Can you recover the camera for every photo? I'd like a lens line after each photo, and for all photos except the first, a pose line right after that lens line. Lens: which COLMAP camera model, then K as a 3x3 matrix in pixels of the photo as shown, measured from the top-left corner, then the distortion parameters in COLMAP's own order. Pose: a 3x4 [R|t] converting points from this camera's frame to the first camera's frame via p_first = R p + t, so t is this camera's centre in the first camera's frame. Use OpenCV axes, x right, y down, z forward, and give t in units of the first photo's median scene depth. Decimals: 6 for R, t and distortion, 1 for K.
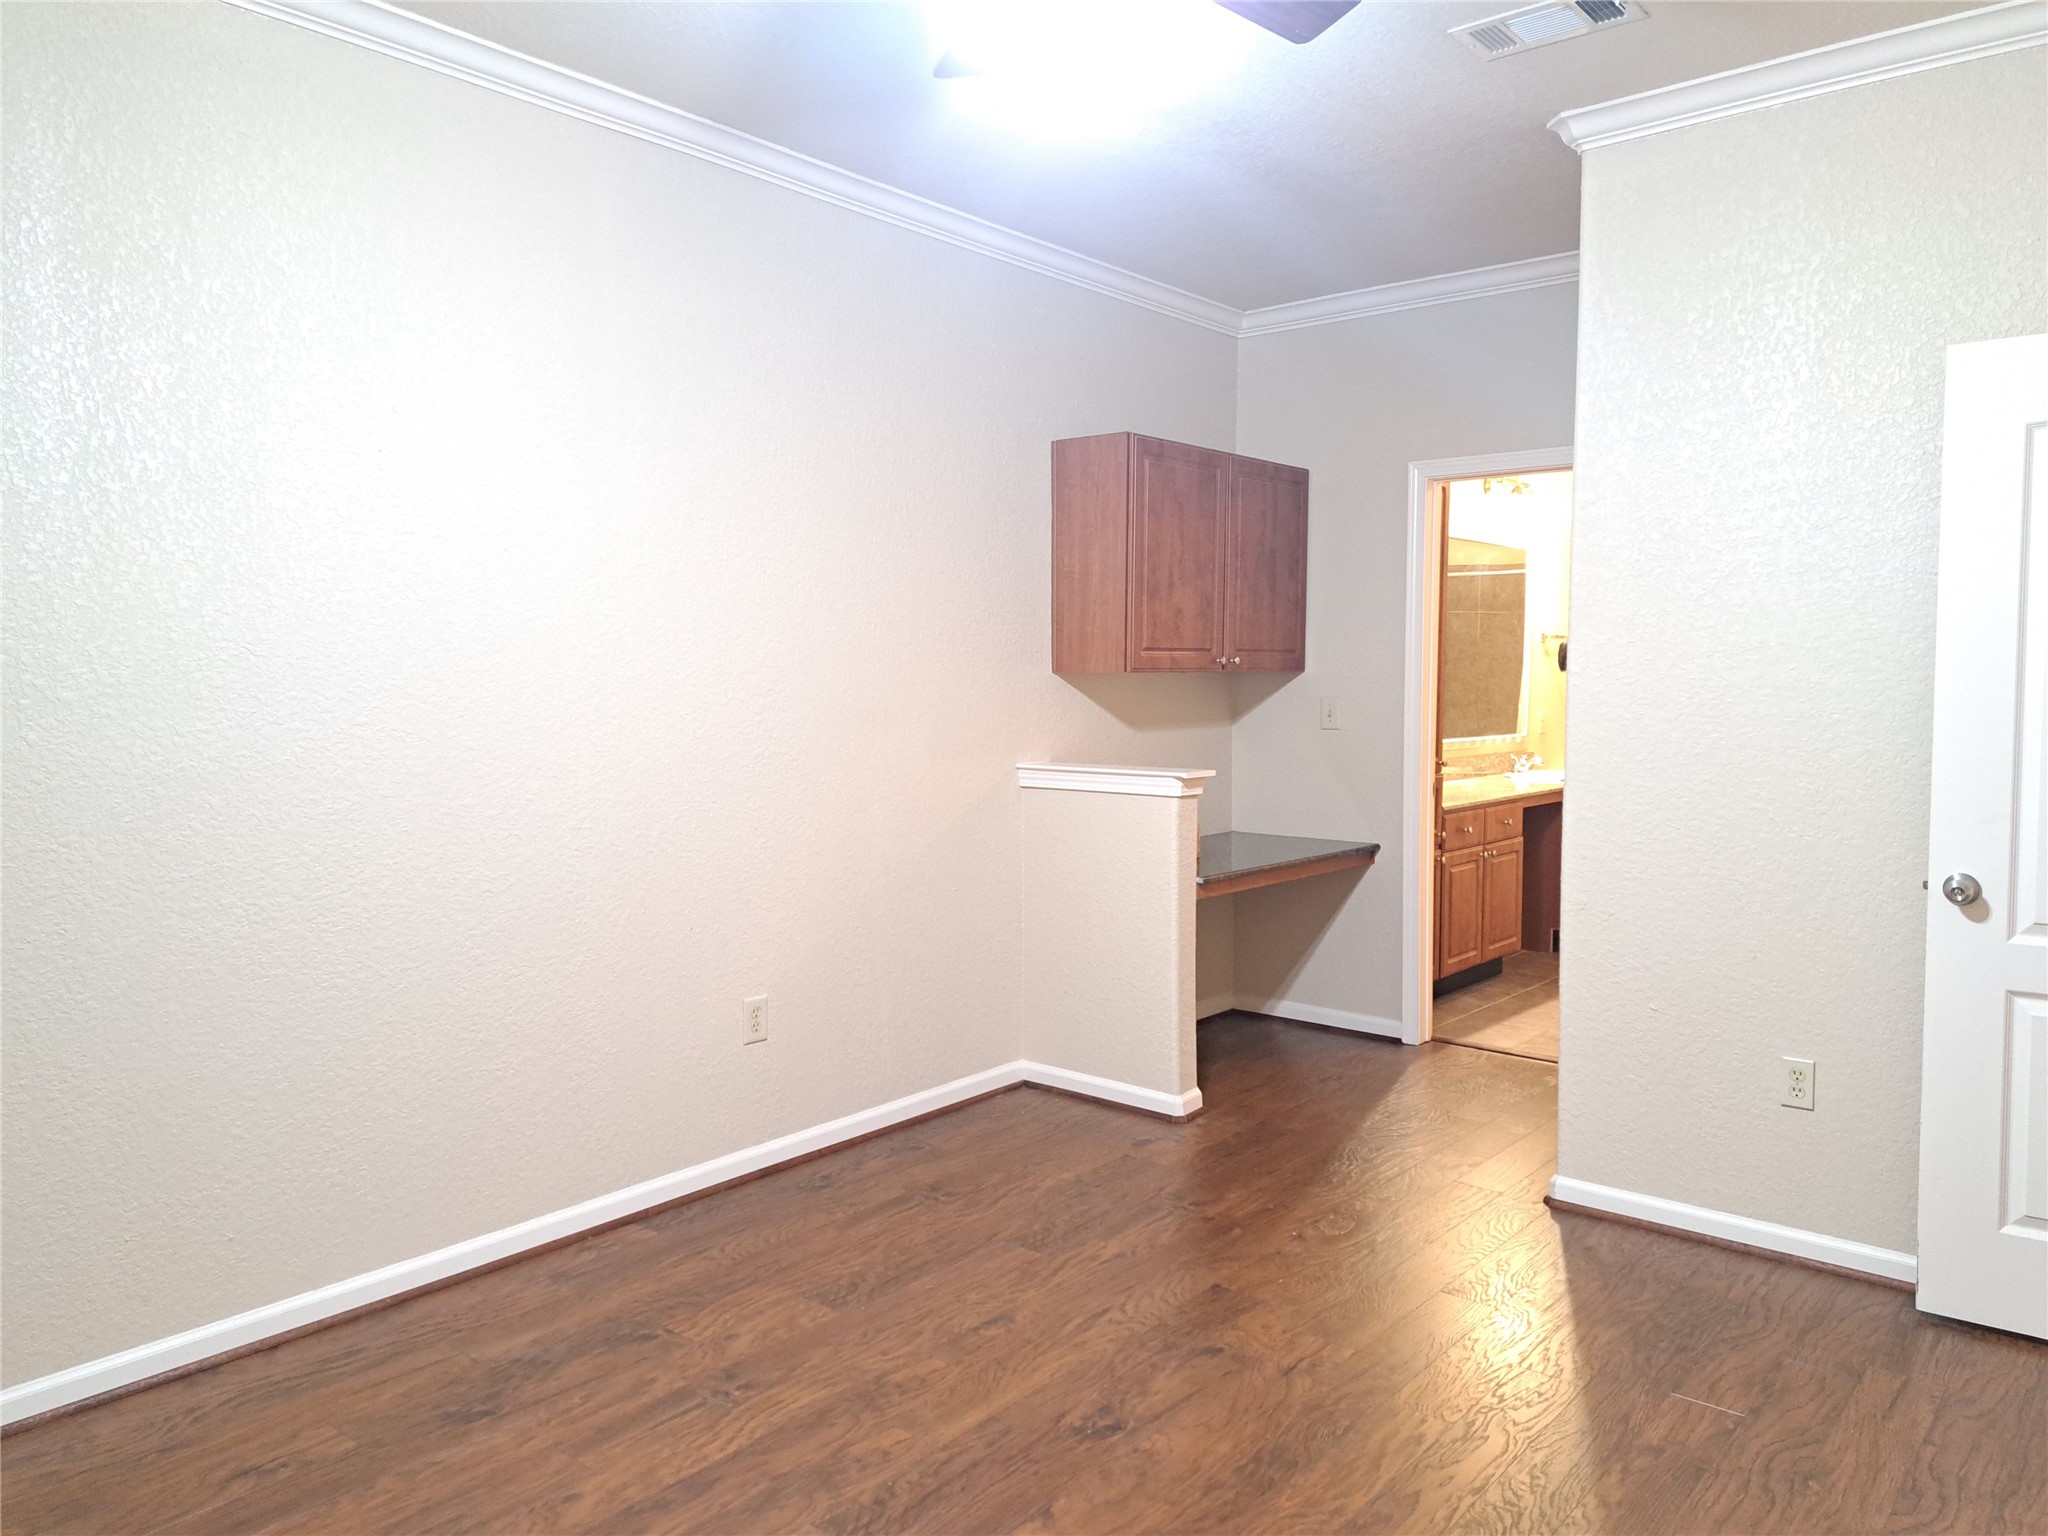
lens RADIAL K [[1455.7, 0, 1073.3], [0, 1455.7, 767.9], [0, 0, 1]] dist [0.047783, -0.036733]
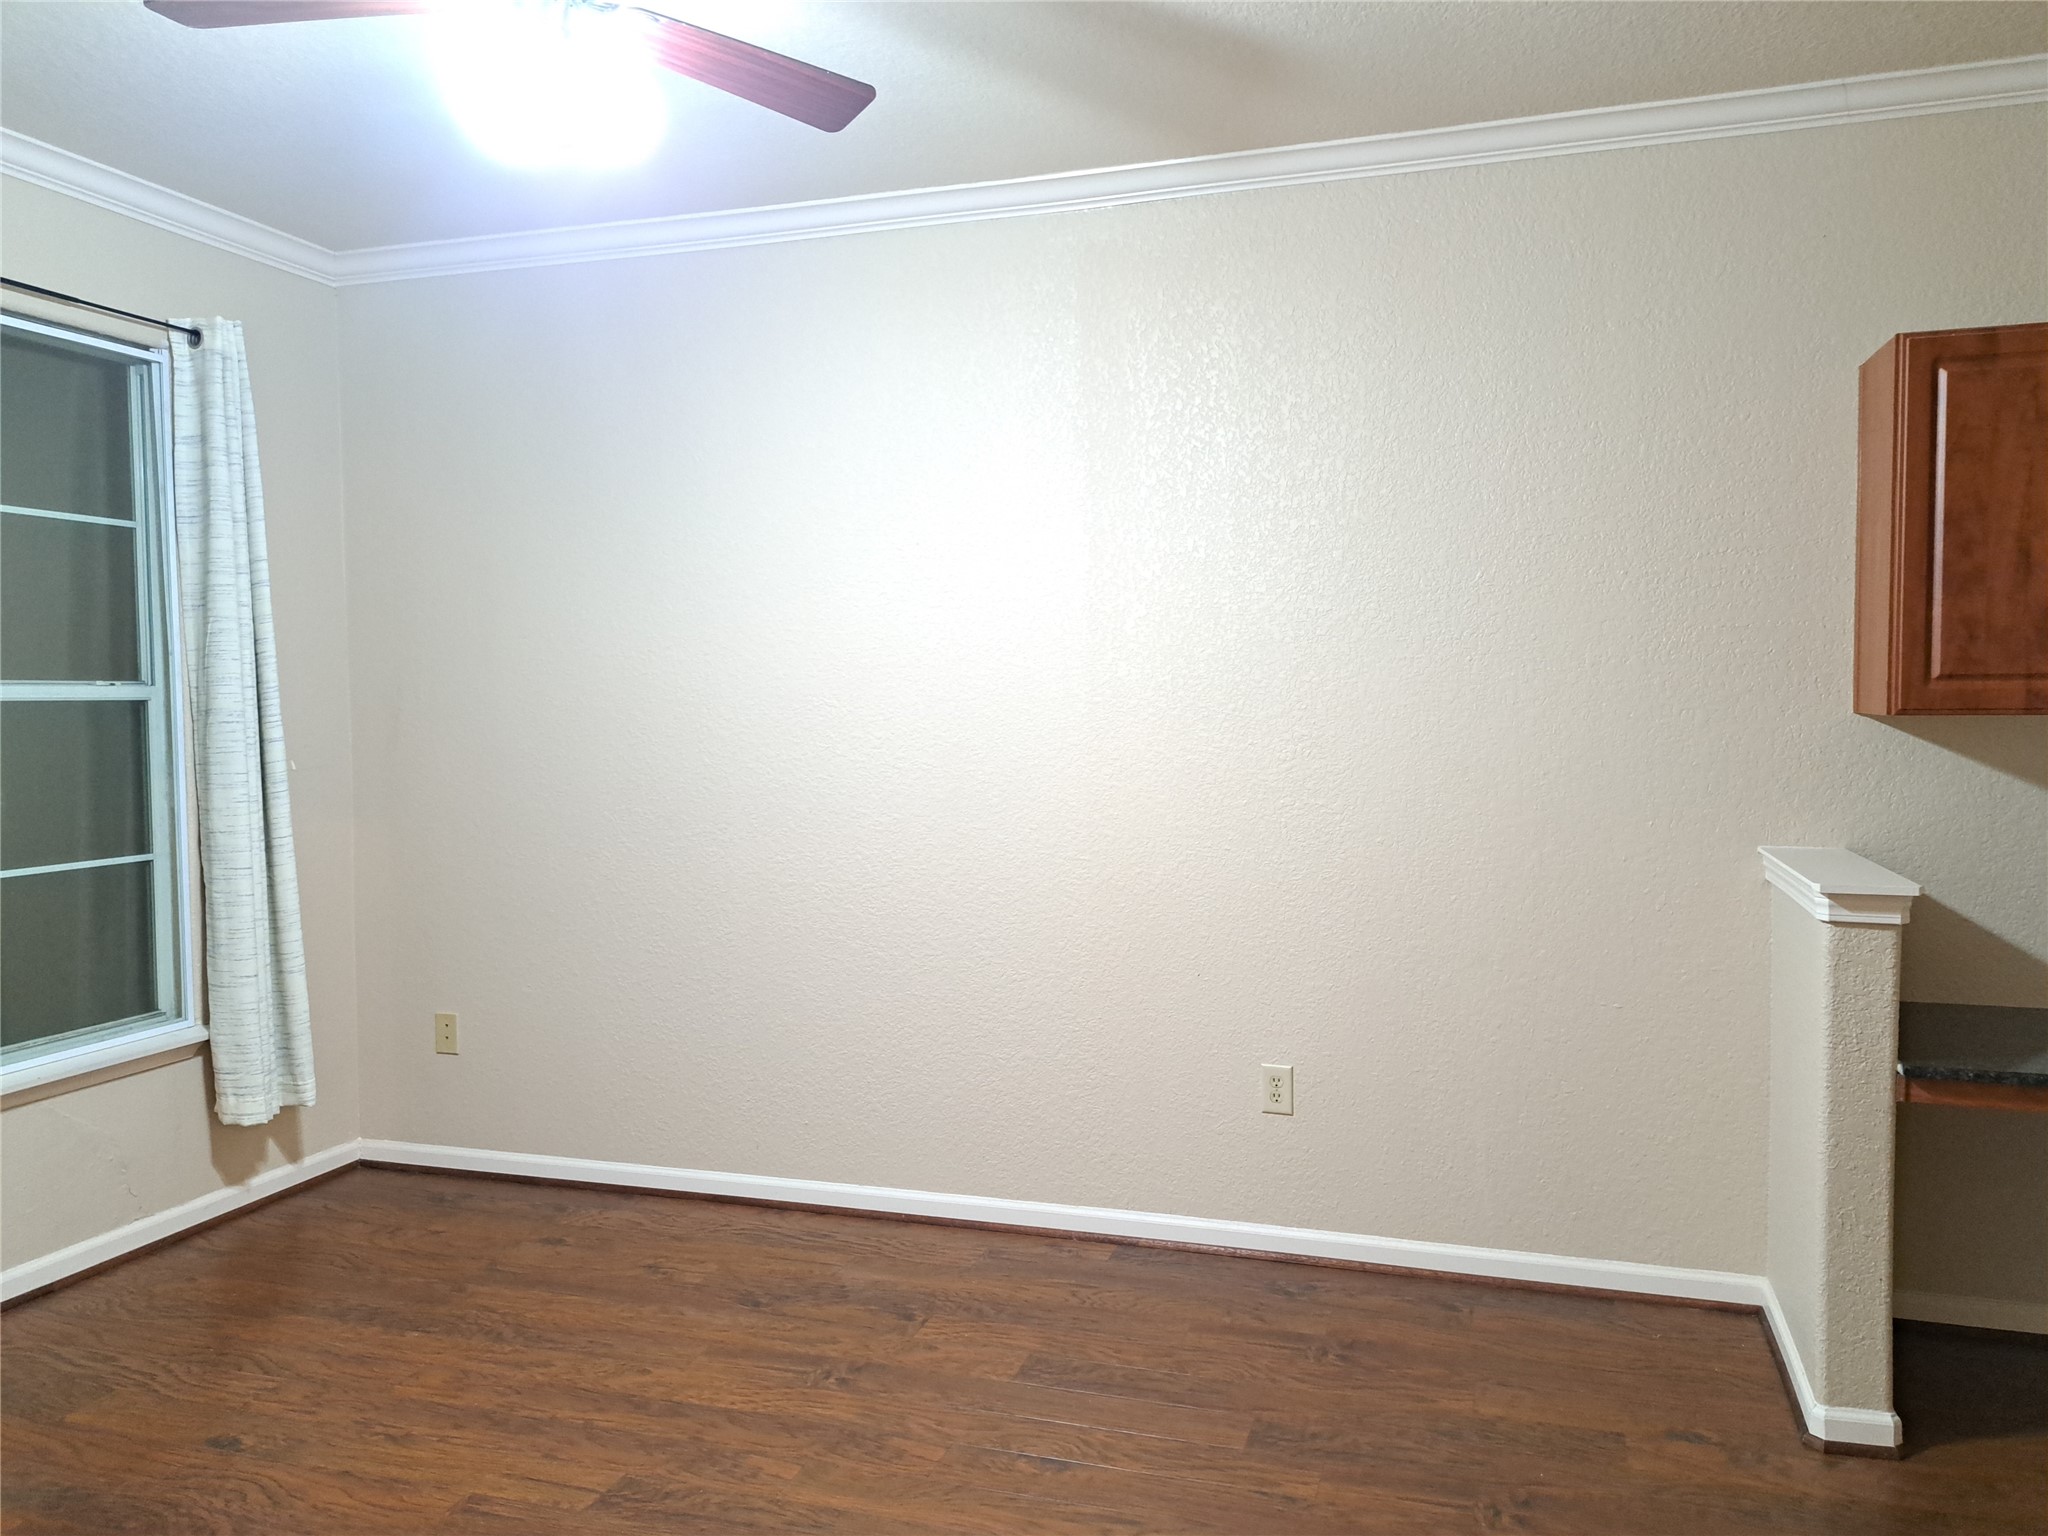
lens RADIAL K [[1455.7, 0, 1010.4], [0, 1455.7, 754.0], [0, 0, 1]] dist [0.047783, -0.036733]
pose [[0.368078, 0.035403, -0.929121, 0.706452], [-0.052817, 0.998457, 0.017122, -0.058072], [0.928294, 0.042771, 0.369380, 0.601777]]
